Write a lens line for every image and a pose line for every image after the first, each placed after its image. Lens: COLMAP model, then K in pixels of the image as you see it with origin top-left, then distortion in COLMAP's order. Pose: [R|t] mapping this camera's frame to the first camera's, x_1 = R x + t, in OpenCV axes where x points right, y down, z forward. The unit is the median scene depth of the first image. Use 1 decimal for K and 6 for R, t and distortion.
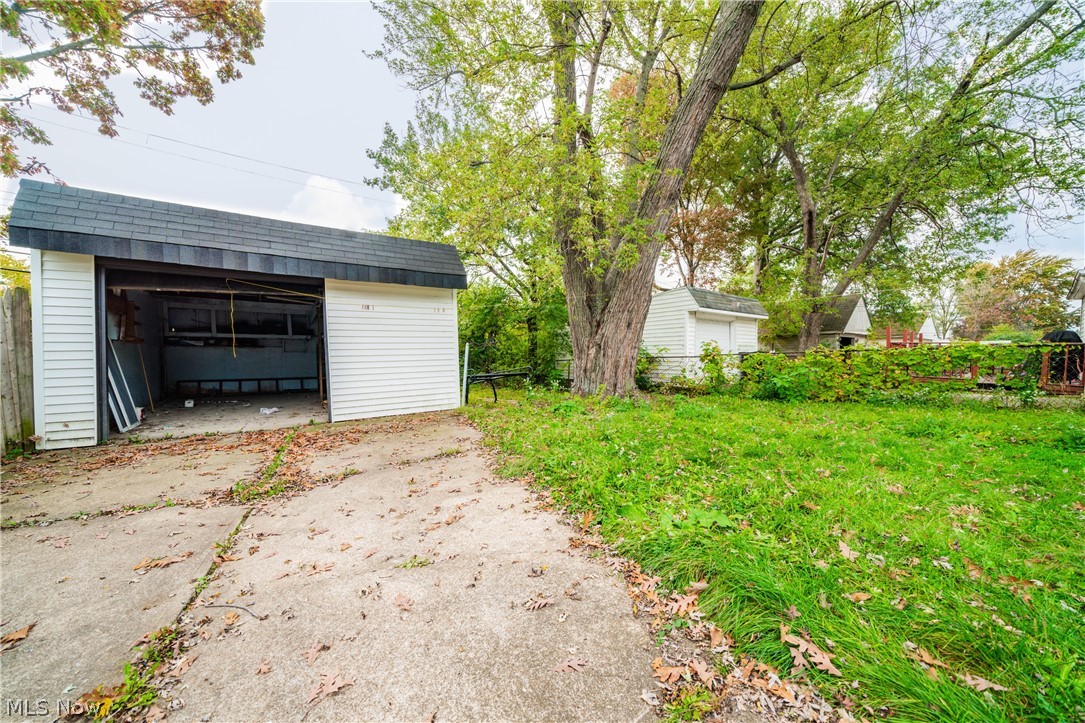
lens RADIAL K [[373.1, 0, 552.0], [0, 373.1, 365.6], [0, 0, 1]] dist [-0.000018, 0.000636]
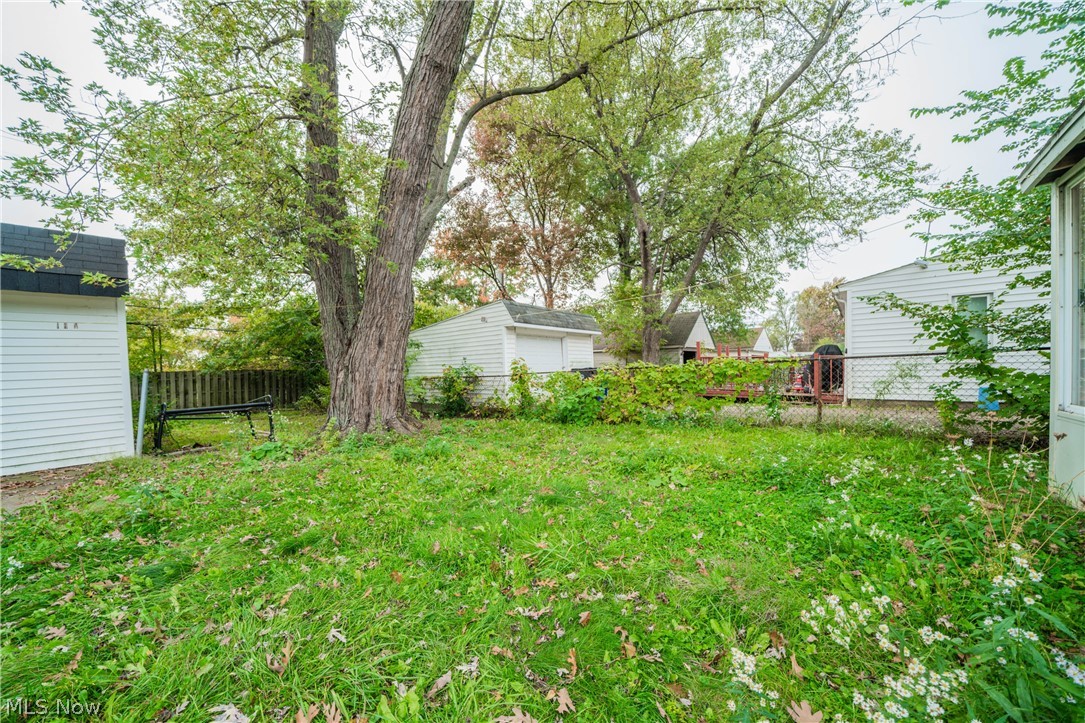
lens RADIAL K [[373.1, 0, 533.7], [0, 373.1, 364.9], [0, 0, 1]] dist [-0.000018, 0.000636]
pose [[0.980575, -0.018120, 0.195305, 0.272162], [0.026263, 0.998887, -0.039184, -0.013192], [-0.194377, 0.043553, 0.979960, 0.086126]]
